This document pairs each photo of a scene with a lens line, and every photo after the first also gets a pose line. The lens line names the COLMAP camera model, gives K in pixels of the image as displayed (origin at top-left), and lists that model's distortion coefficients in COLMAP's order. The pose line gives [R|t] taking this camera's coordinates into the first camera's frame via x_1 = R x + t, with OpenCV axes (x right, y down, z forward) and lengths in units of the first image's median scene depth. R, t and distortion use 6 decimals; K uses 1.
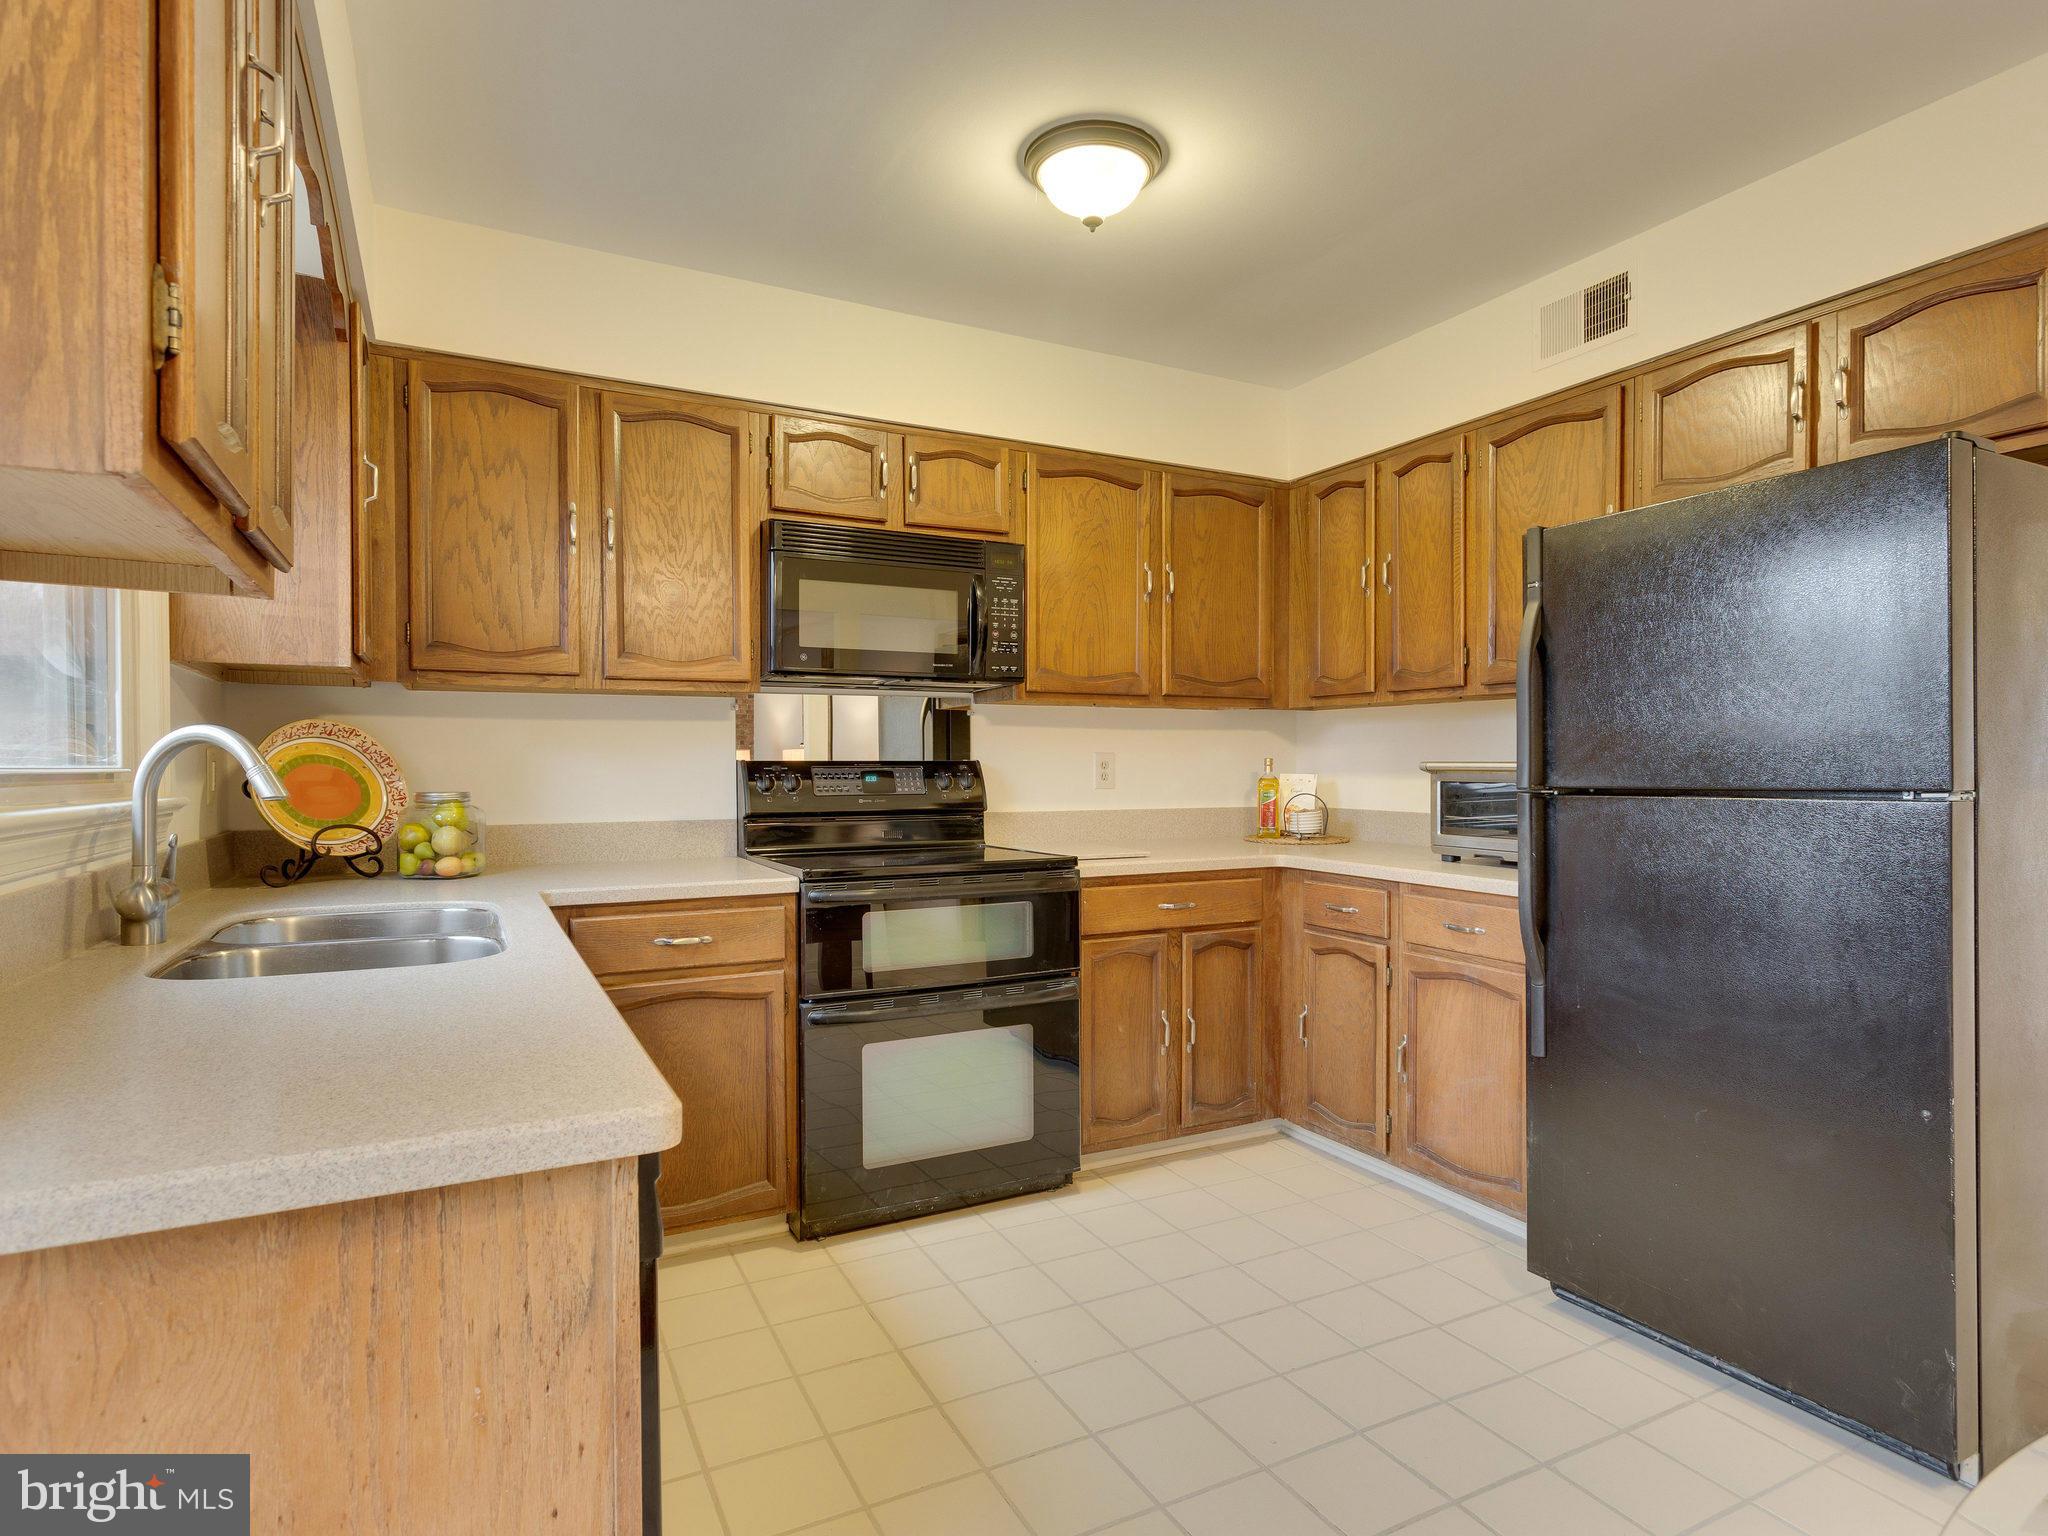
lens RADIAL K [[1110.6, 0, 1025.1], [0, 1110.6, 771.4], [0, 0, 1]] dist [-0.005522, 0.000657]
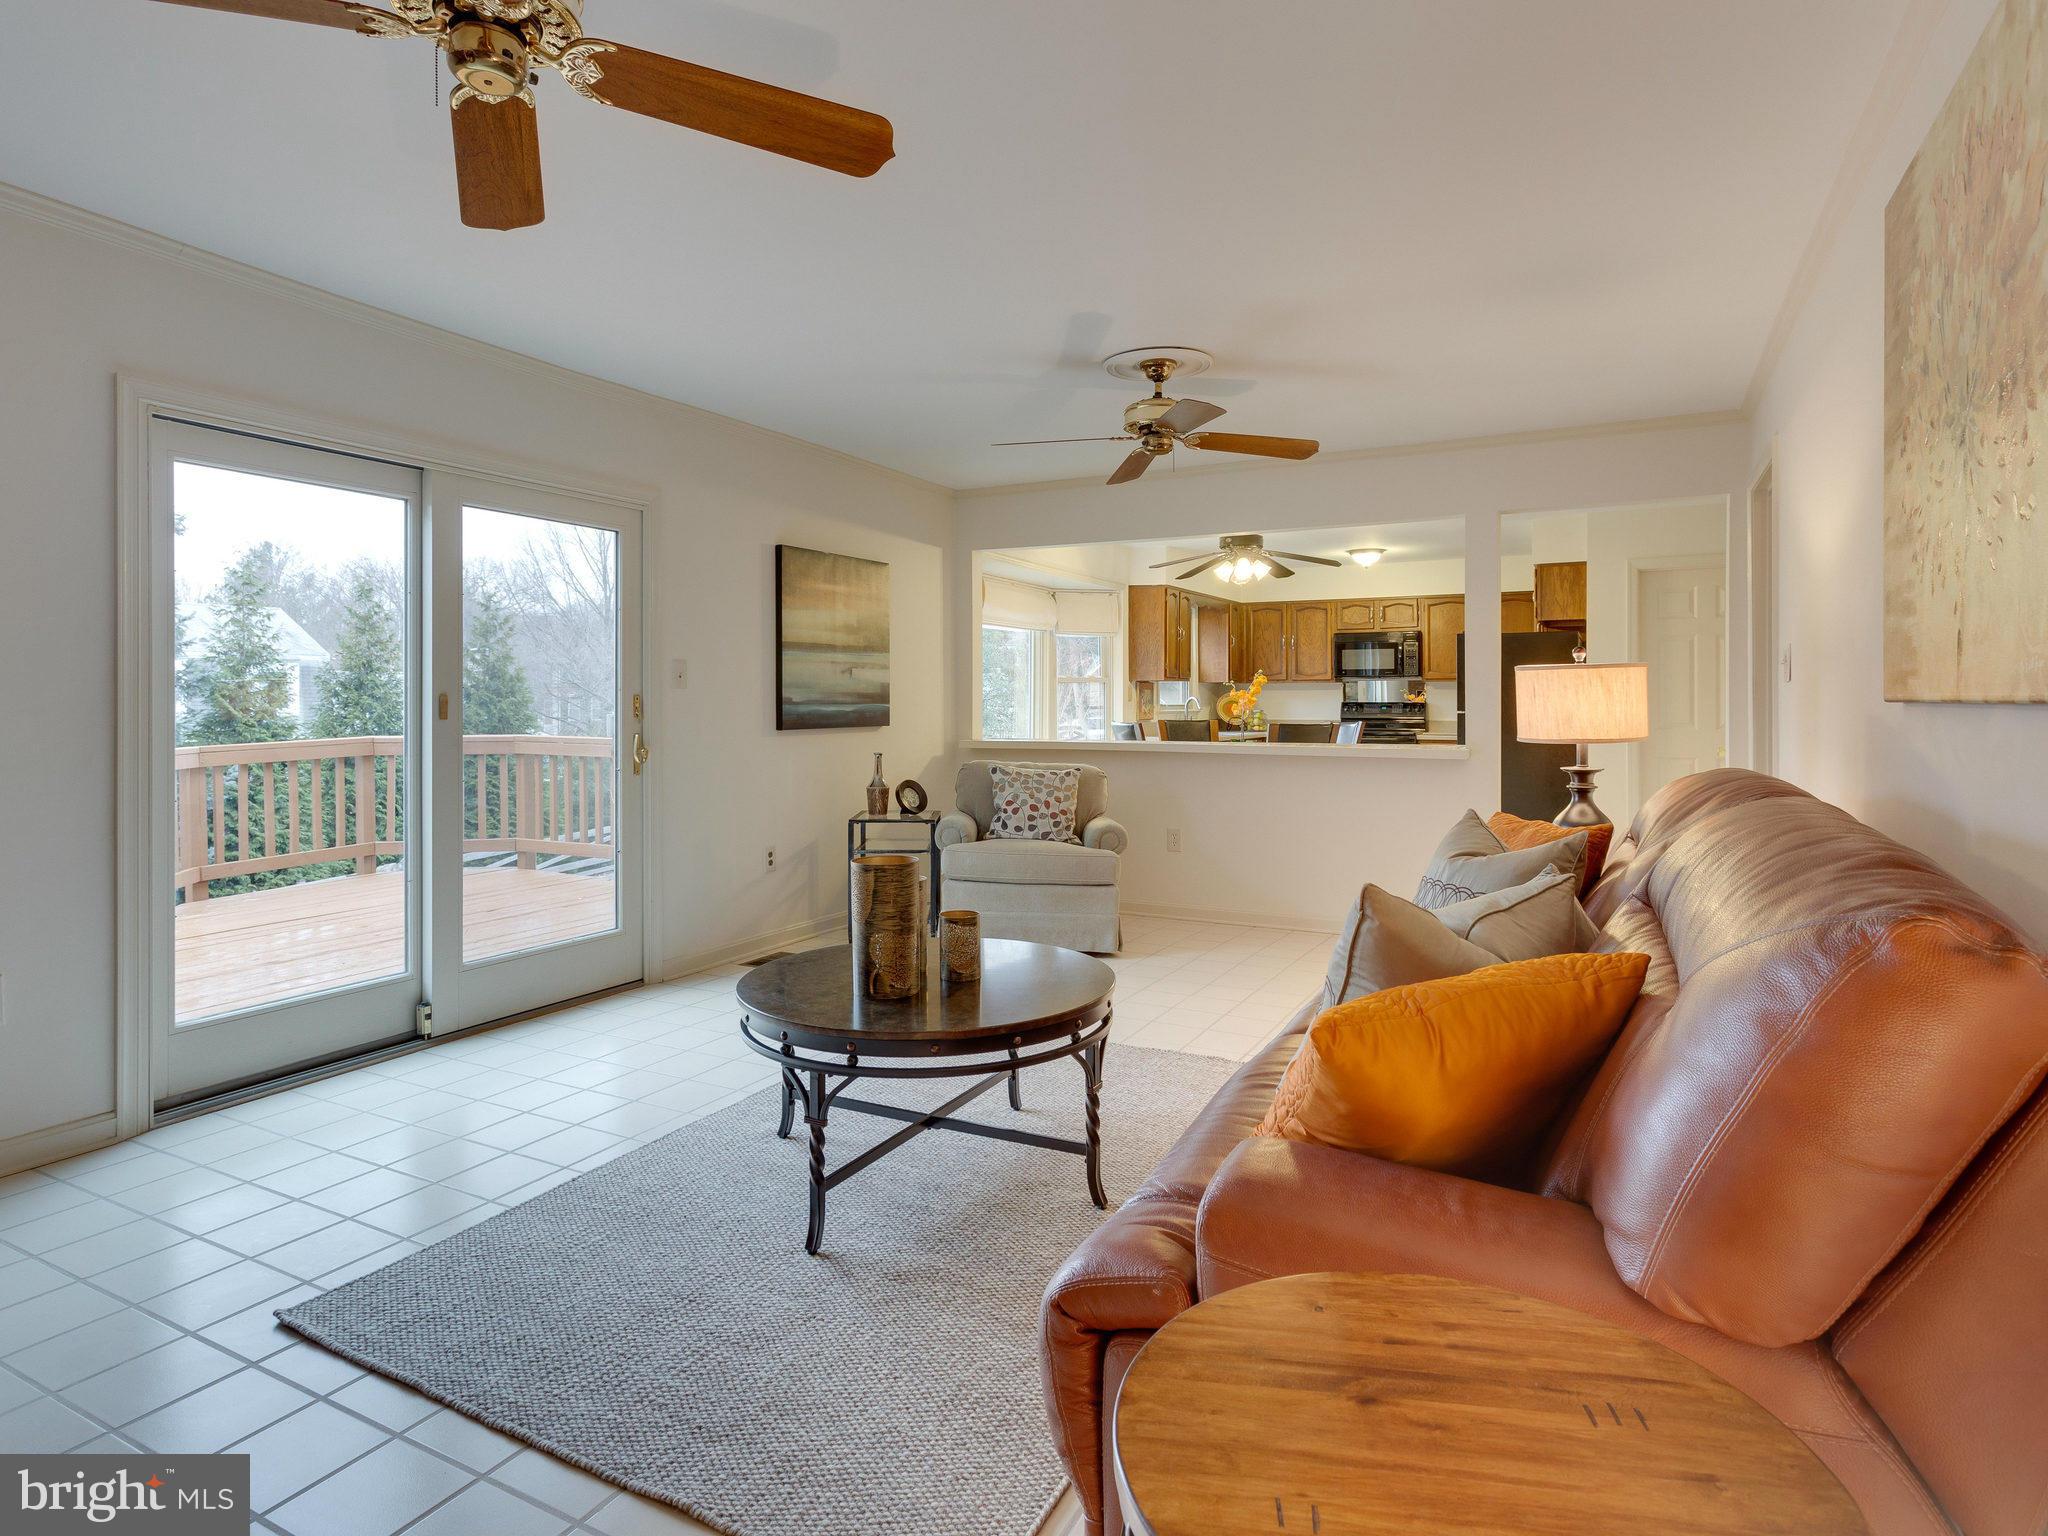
lens RADIAL K [[1110.6, 0, 1042.6], [0, 1110.6, 703.5], [0, 0, 1]] dist [-0.005522, 0.000657]
pose [[0.570348, 0.000304, -0.821403, 2.154338], [-0.007524, 0.999960, -0.004854, 0.018186], [0.821369, 0.008949, 0.570327, -1.780047]]
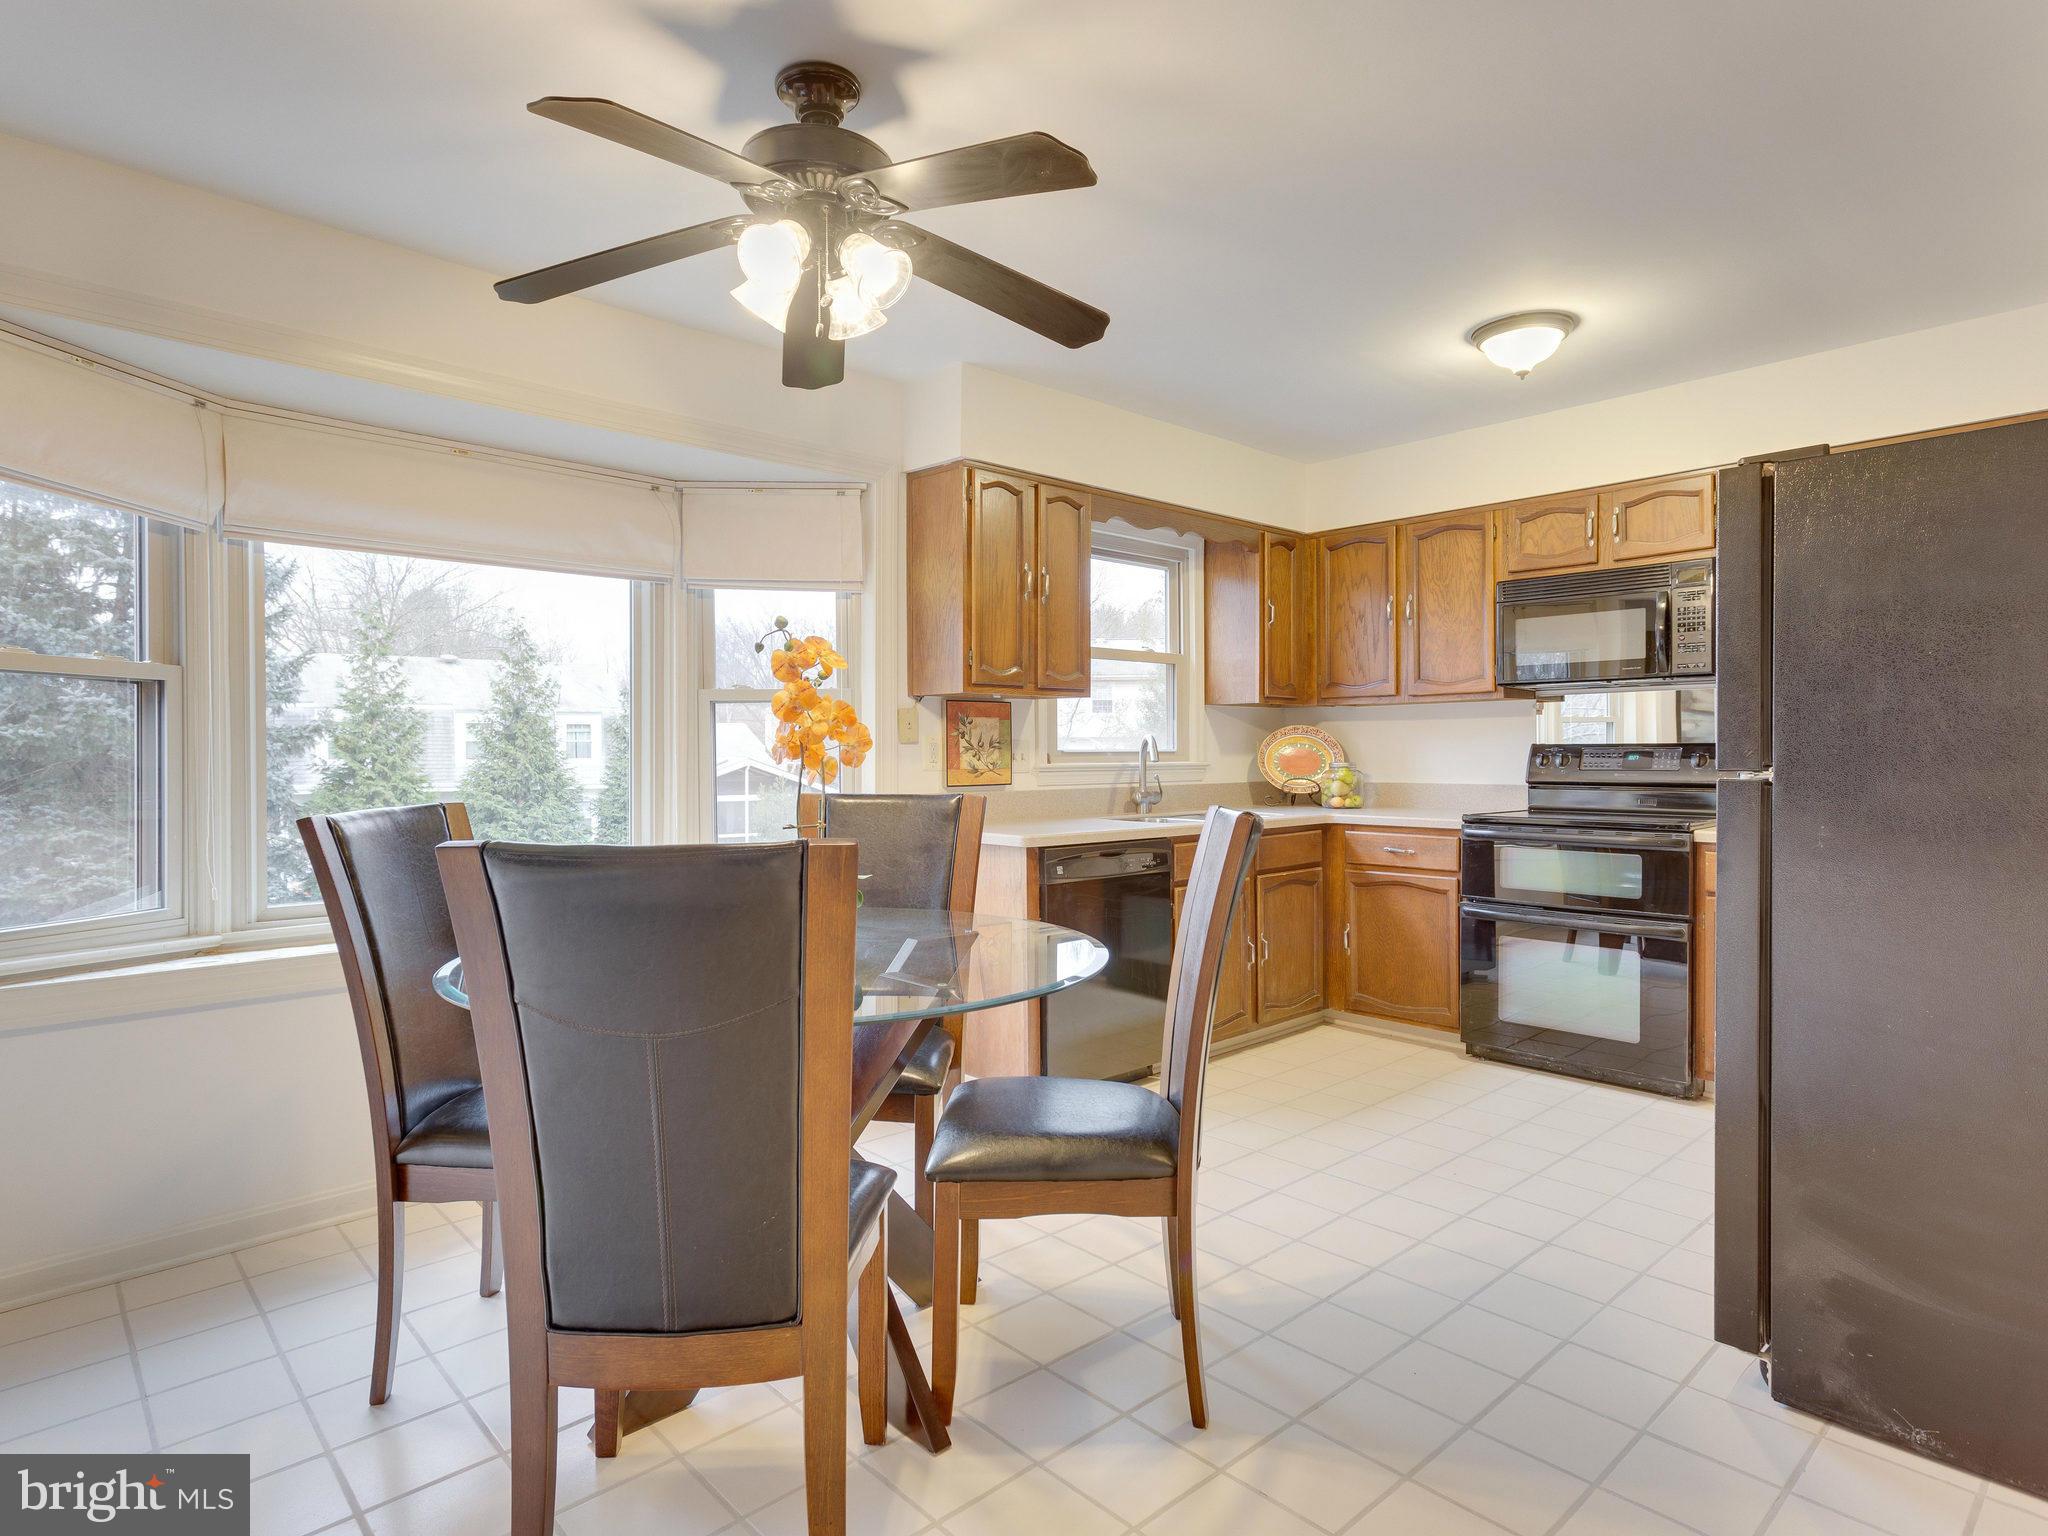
lens RADIAL K [[1110.6, 0, 1022.0], [0, 1110.6, 767.4], [0, 0, 1]] dist [-0.005522, 0.000657]
pose [[0.261895, 0.012426, -0.965016, 1.050081], [-0.004020, 0.999922, 0.011785, 0.006150], [0.965088, 0.000793, 0.261924, -0.004539]]
